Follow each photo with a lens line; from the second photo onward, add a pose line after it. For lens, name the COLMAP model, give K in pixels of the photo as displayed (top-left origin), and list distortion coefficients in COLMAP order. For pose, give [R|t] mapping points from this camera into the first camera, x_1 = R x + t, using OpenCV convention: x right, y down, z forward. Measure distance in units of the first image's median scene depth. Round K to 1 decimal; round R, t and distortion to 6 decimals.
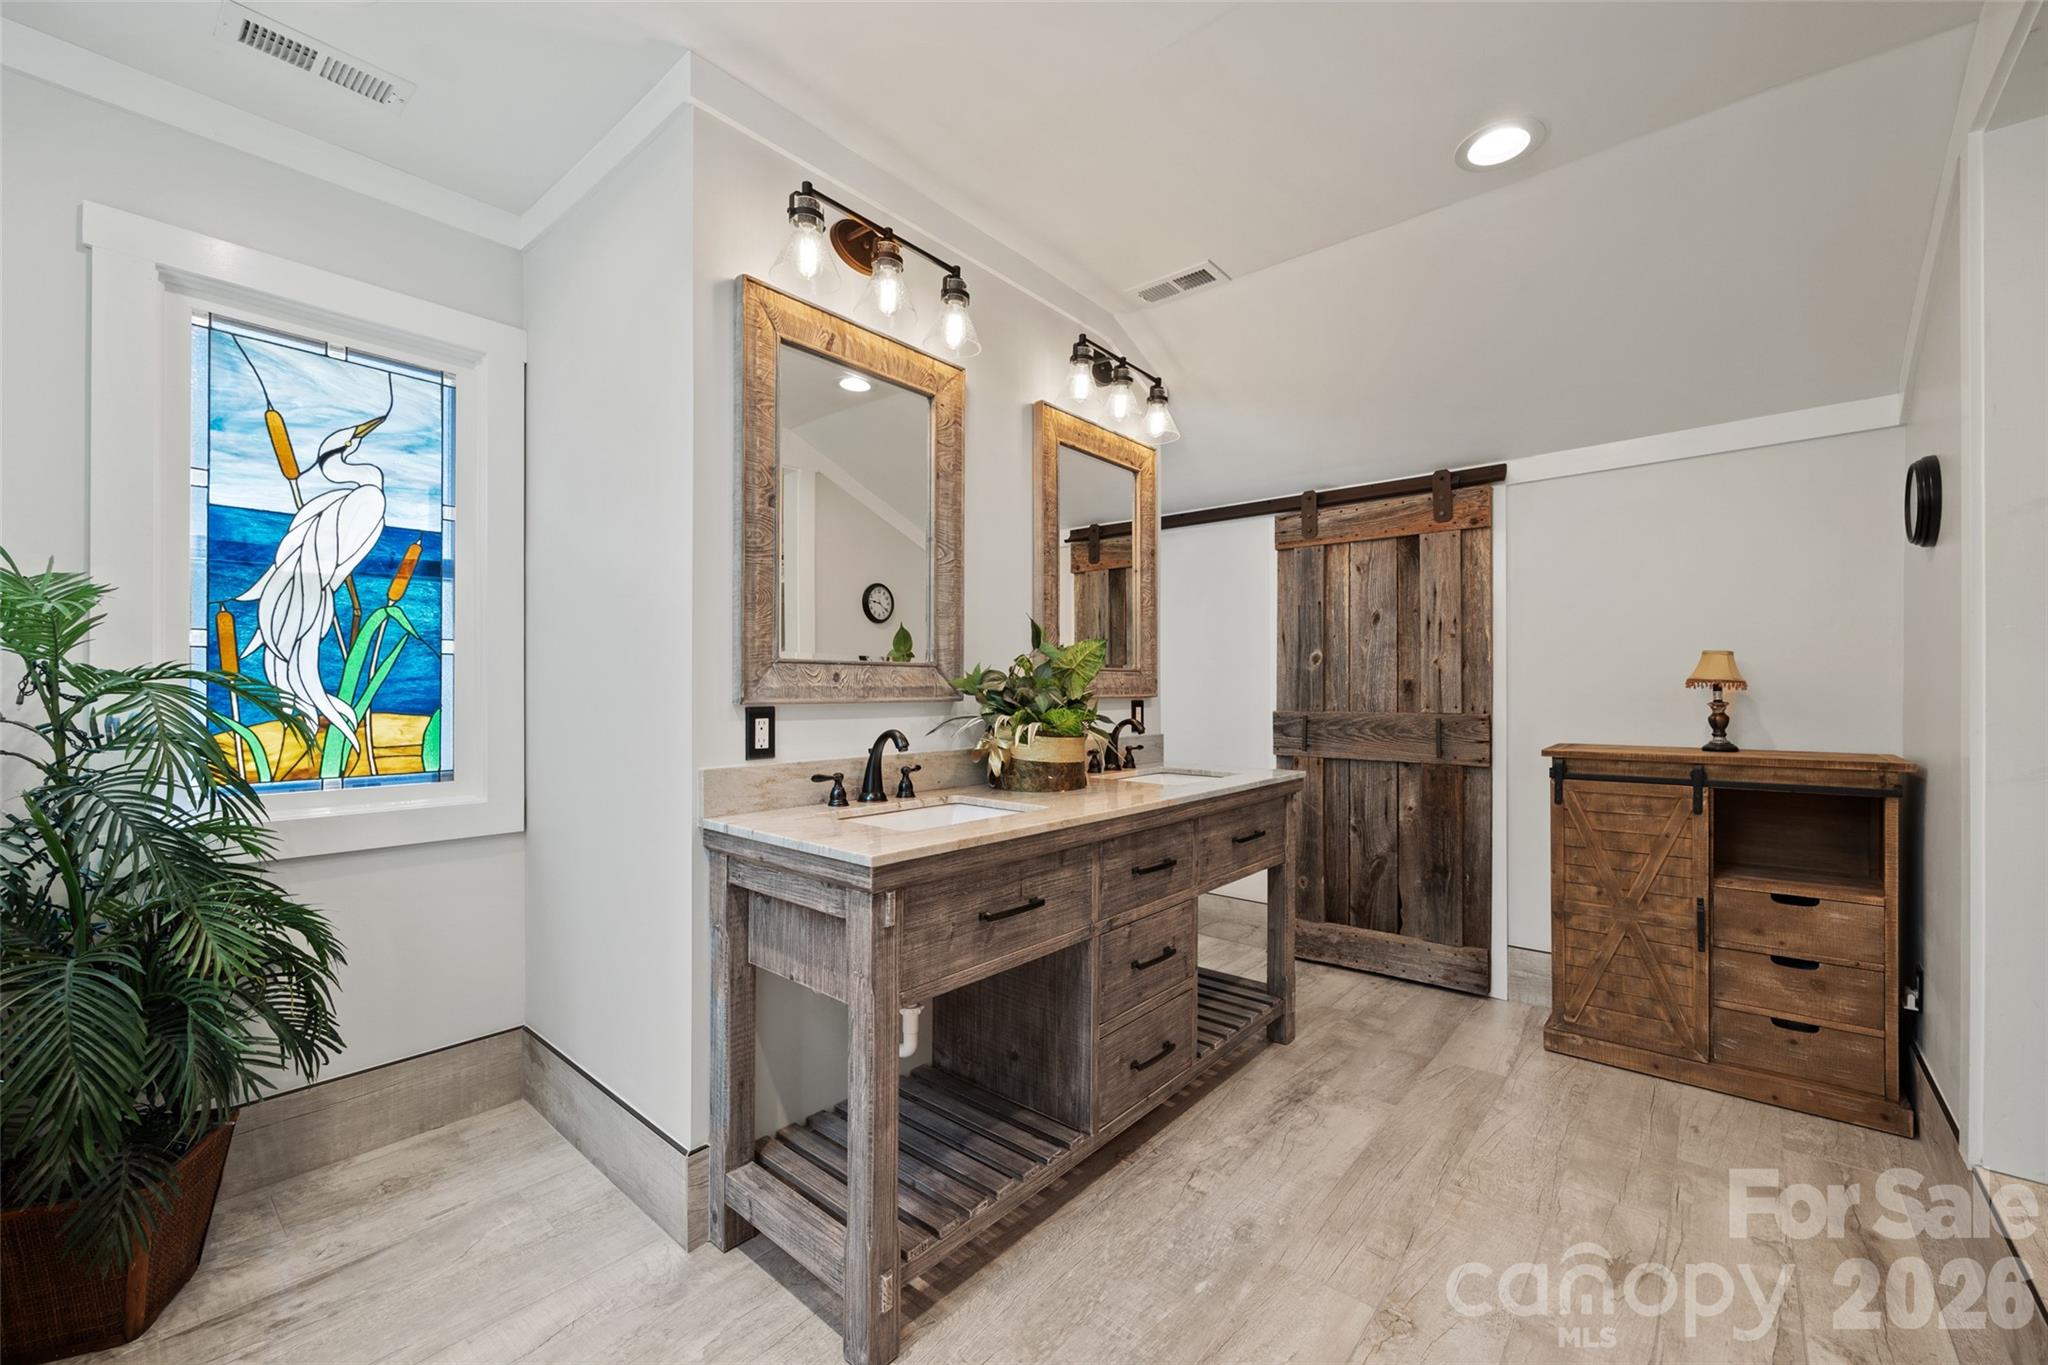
lens RADIAL K [[824.9, 0, 1017.8], [0, 824.9, 684.8], [0, 0, 1]] dist [-0.002913, 0.000131]
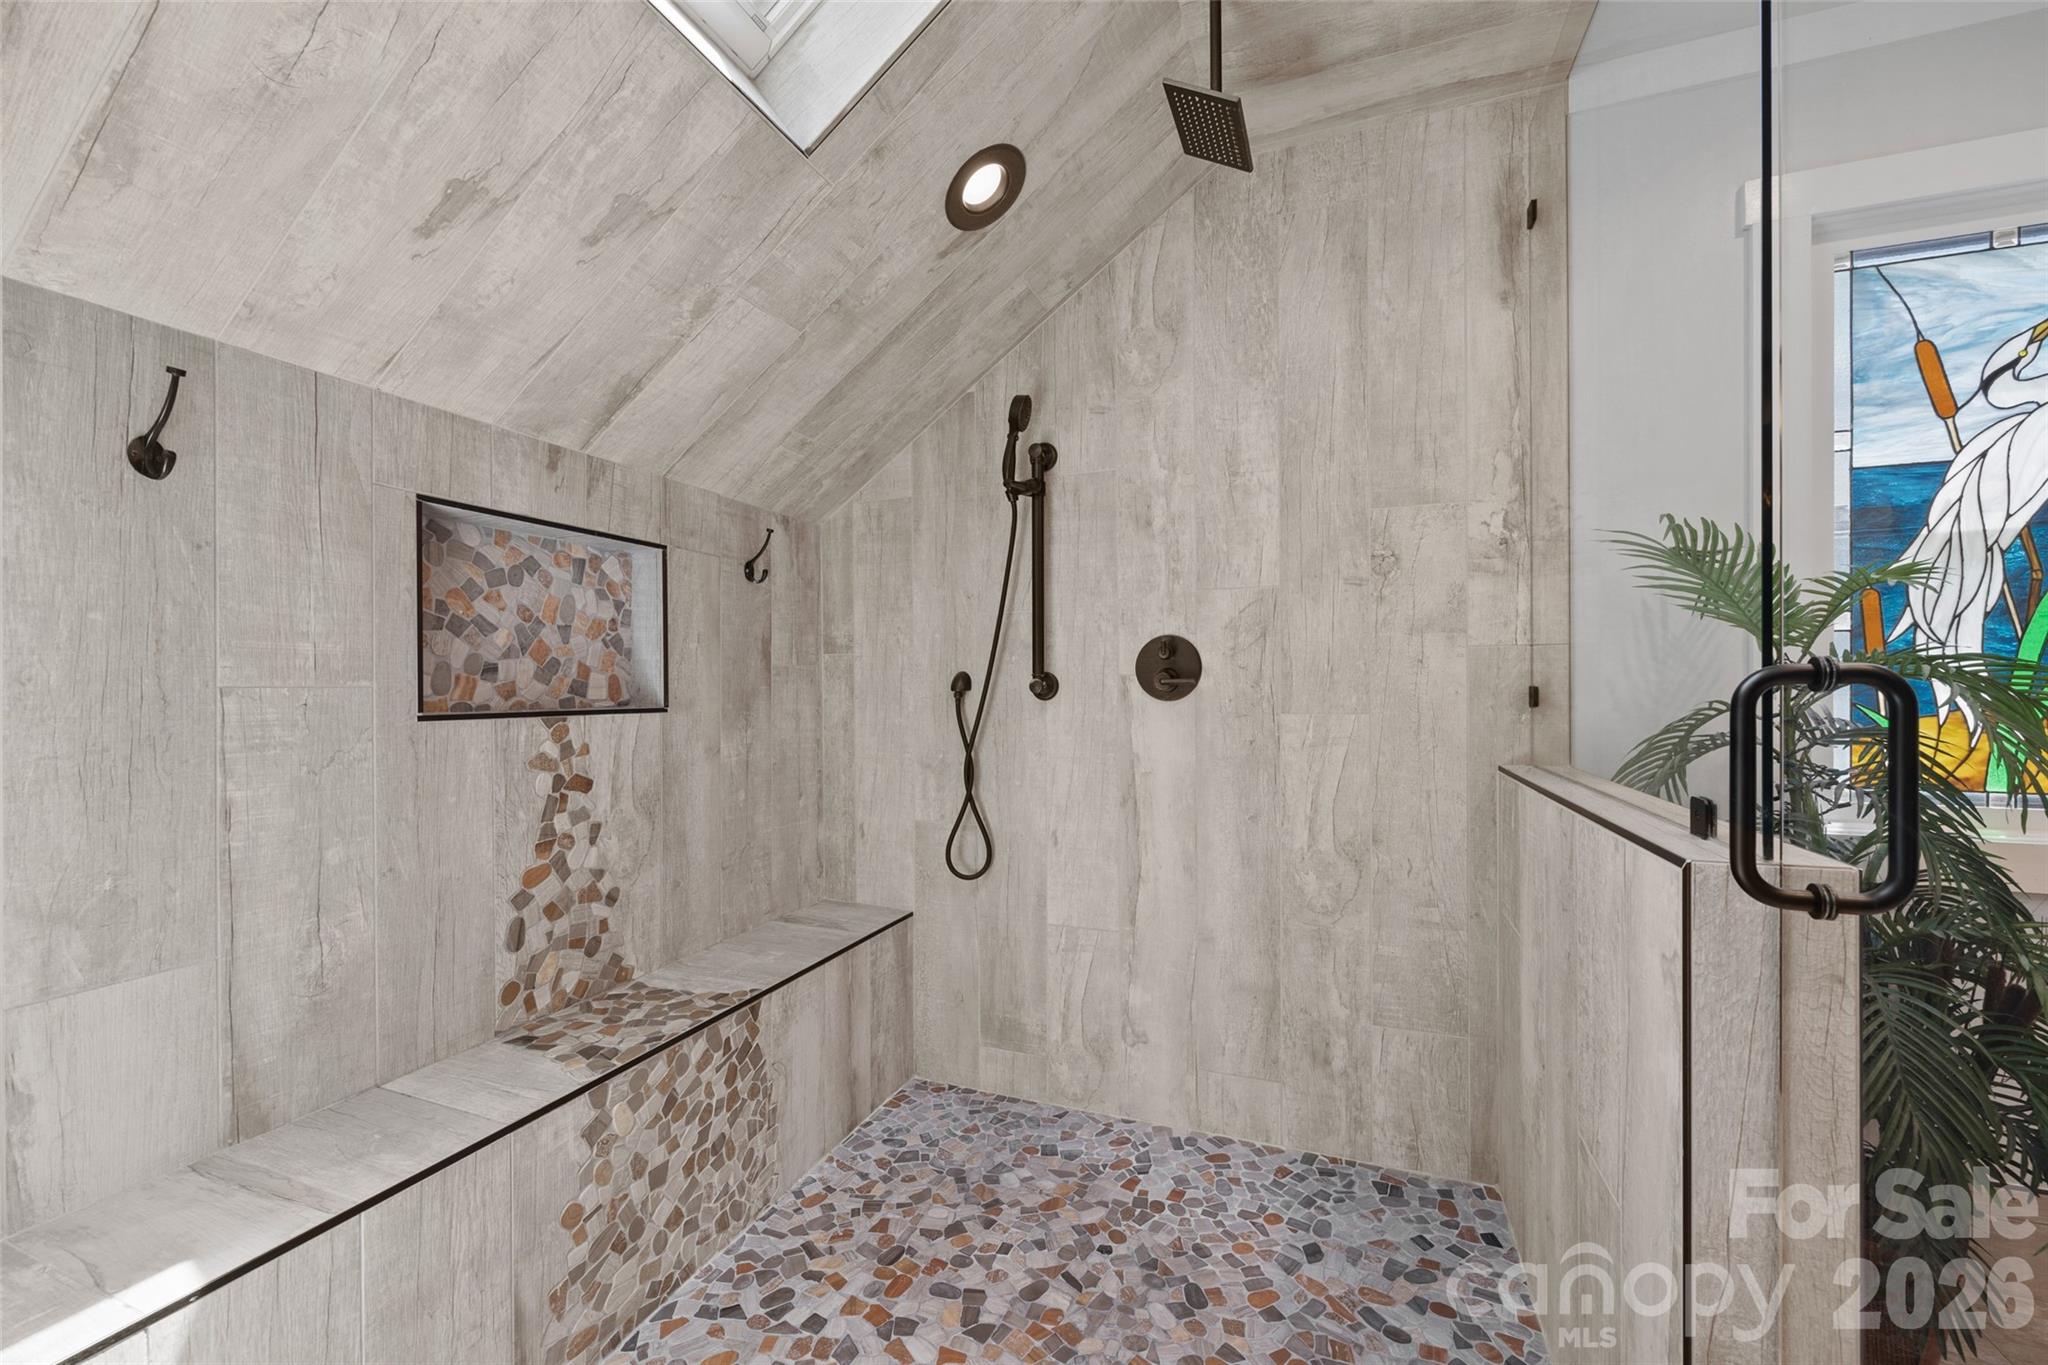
lens RADIAL K [[824.9, 0, 1029.4], [0, 824.9, 686.4], [0, 0, 1]] dist [-0.002913, 0.000131]
pose [[0.330175, -0.004338, -0.943910, -0.419980], [0.005979, 0.999979, -0.002504, 0.010262], [0.943901, -0.004817, 0.330194, -0.118922]]
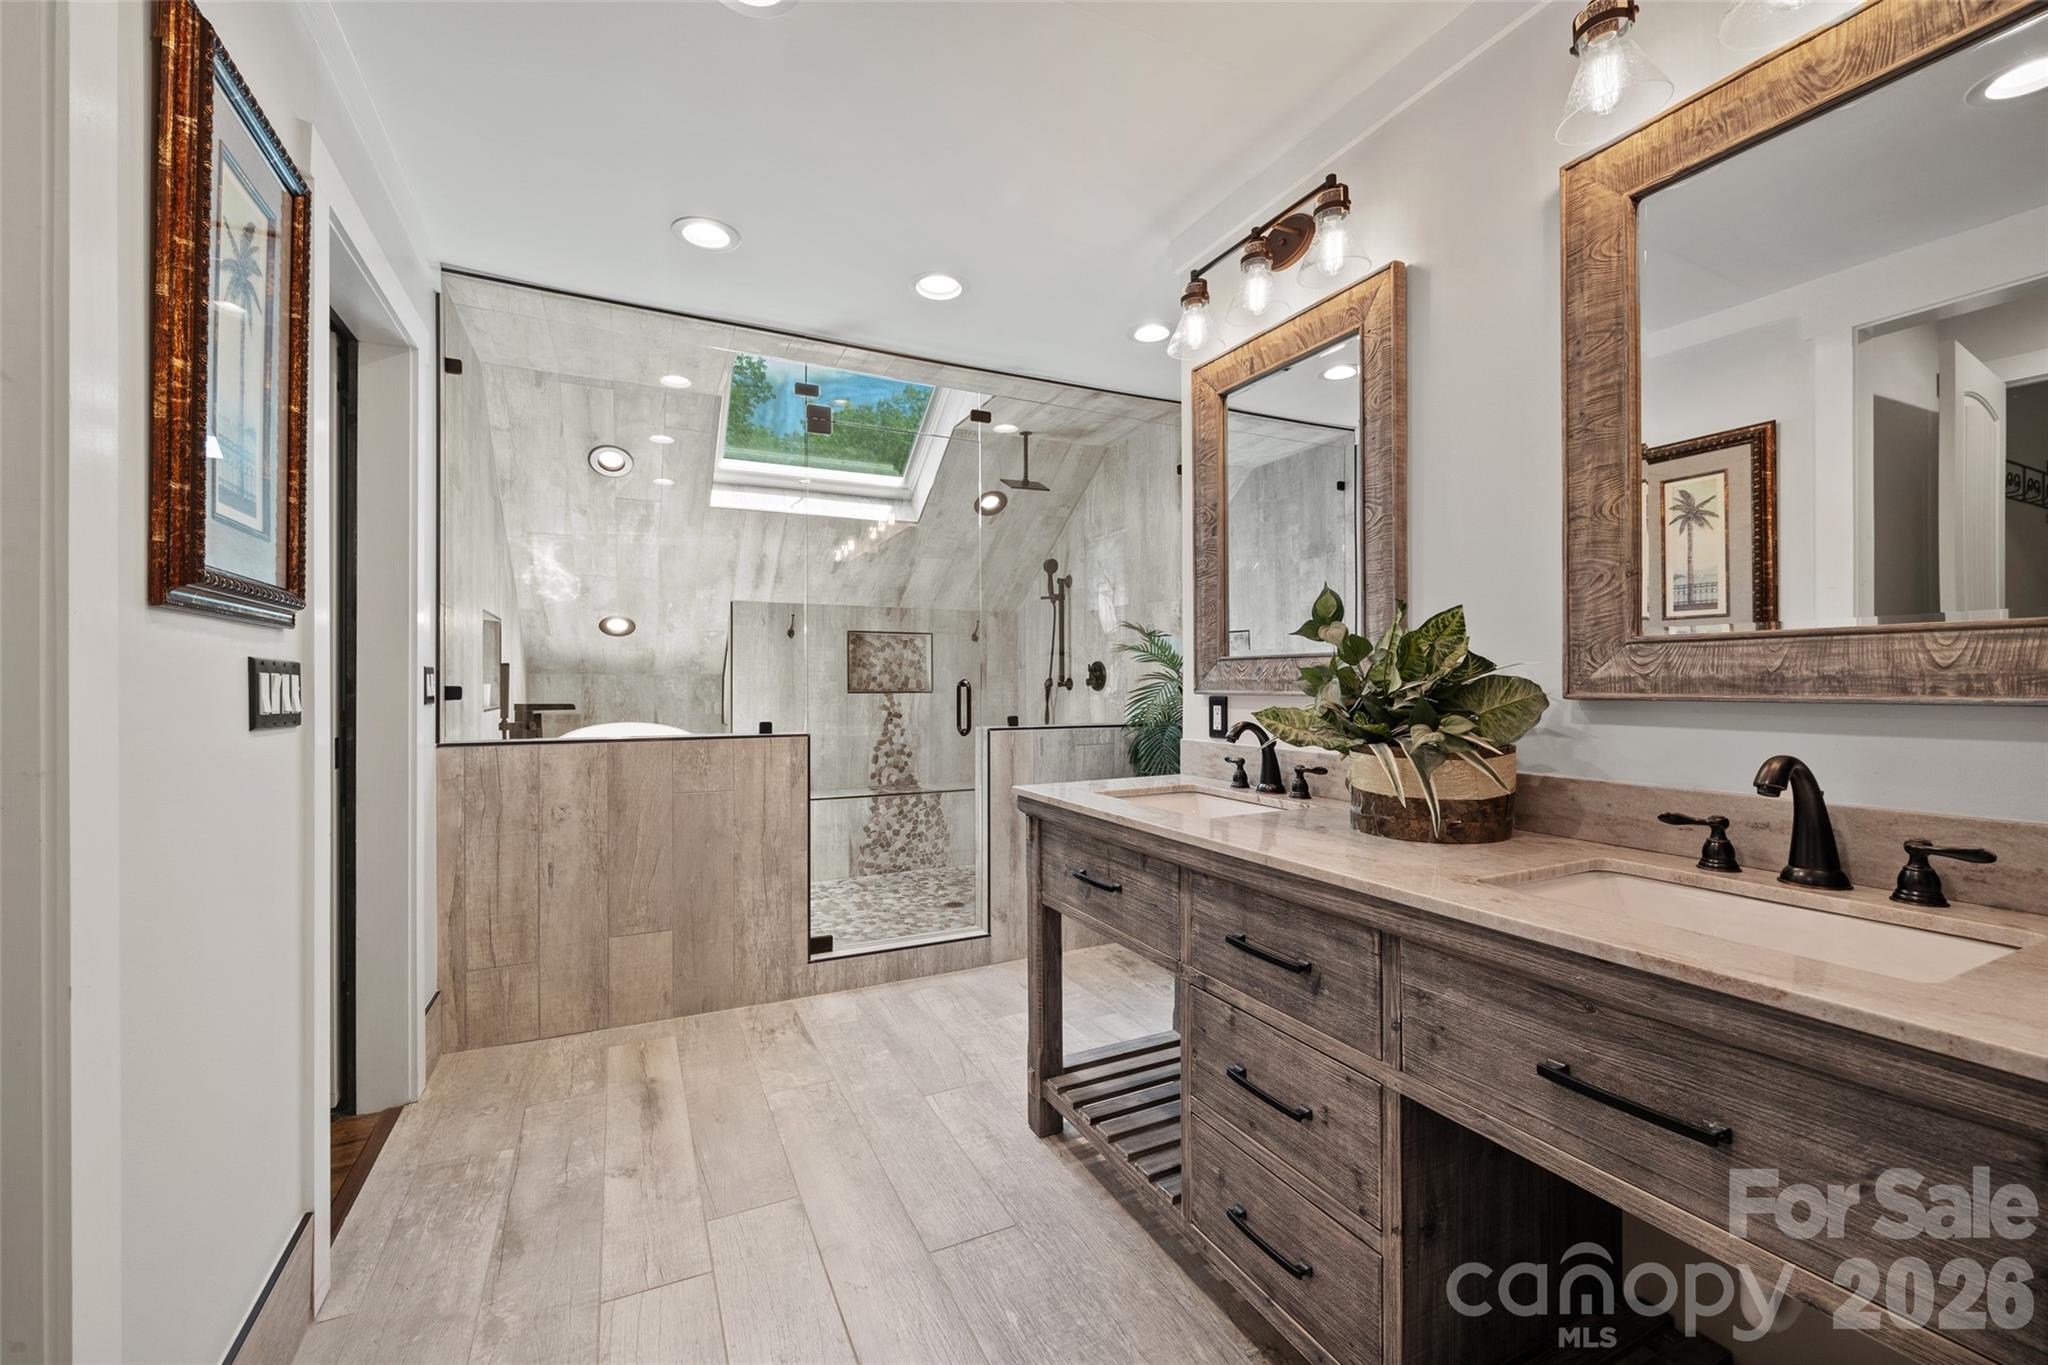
lens RADIAL K [[824.9, 0, 1020.7], [0, 824.9, 687.6], [0, 0, 1]] dist [-0.002913, 0.000131]
pose [[-0.402999, 0.001538, -0.915199, 0.947534], [-0.001927, 0.999995, 0.002529, 0.010325], [0.915198, 0.002783, -0.402994, 1.220367]]
